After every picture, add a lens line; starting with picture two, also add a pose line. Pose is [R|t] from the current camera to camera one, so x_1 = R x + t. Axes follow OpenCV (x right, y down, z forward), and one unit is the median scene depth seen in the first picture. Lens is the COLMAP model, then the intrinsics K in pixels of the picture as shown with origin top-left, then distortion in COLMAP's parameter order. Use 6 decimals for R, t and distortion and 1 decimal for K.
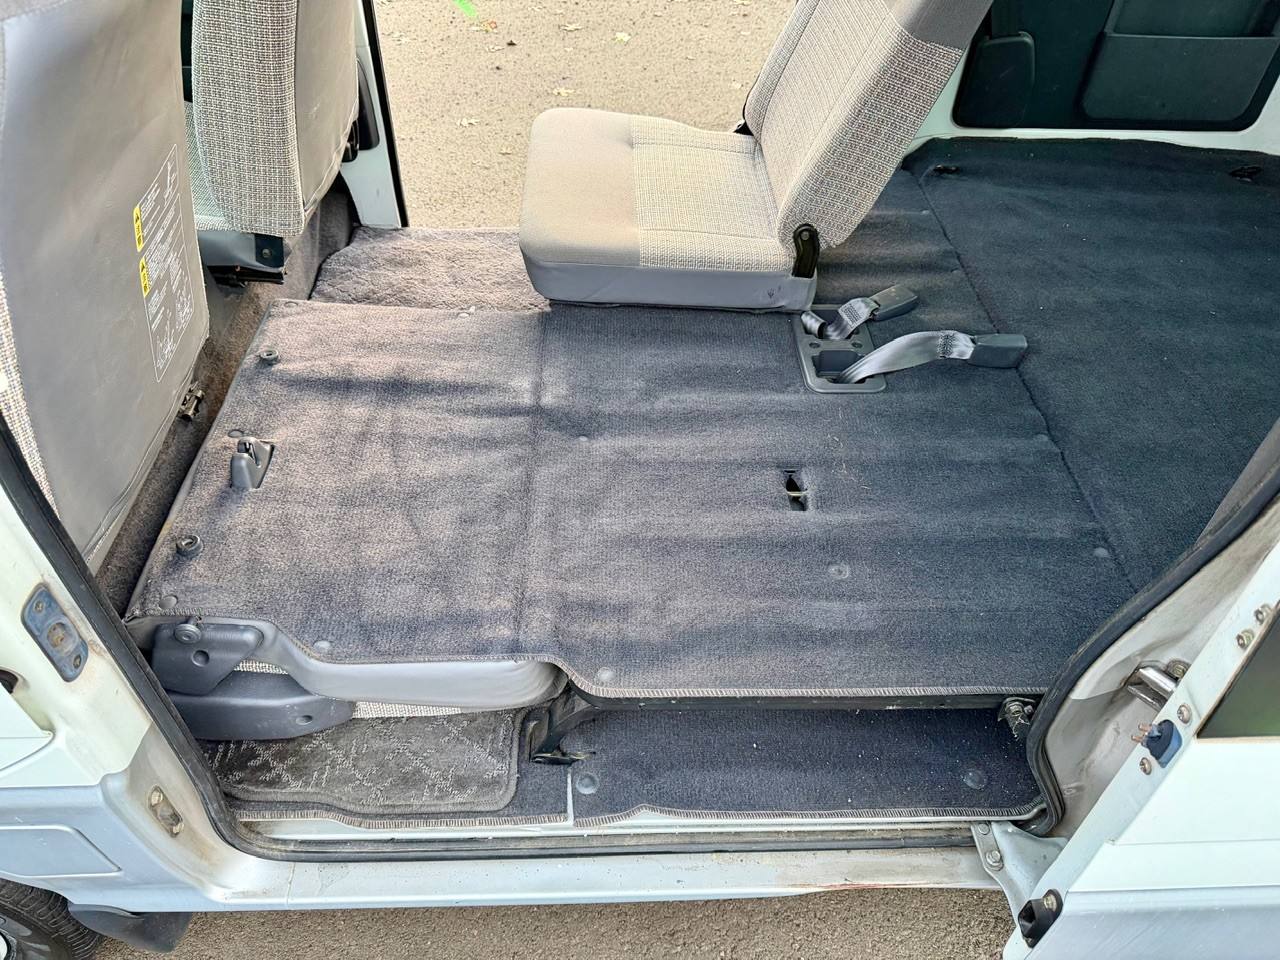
lens RADIAL K [[921.0, 0, 634.1], [0, 921.0, 487.0], [0, 0, 1]] dist [0.149202, -0.289212]
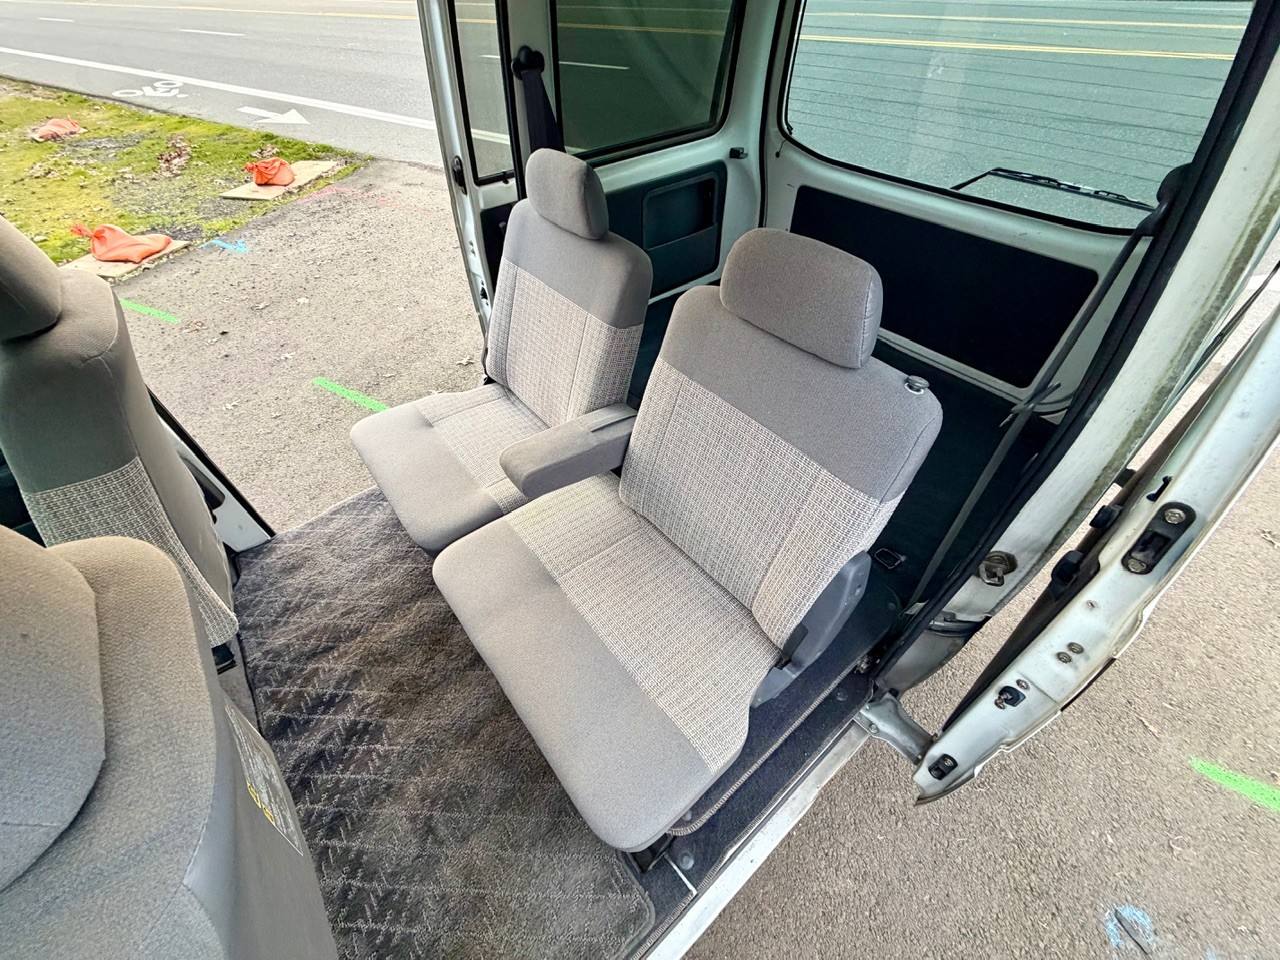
lens RADIAL K [[520.7, 0, 640.0], [0, 520.7, 480.0], [0, 0, 1]] dist [0.001060, 0.000274]
pose [[0.793859, -0.470884, 0.384780, -0.084841], [0.453822, 0.879939, 0.140544, -0.228415], [-0.404763, 0.063050, 0.912245, 0.121787]]
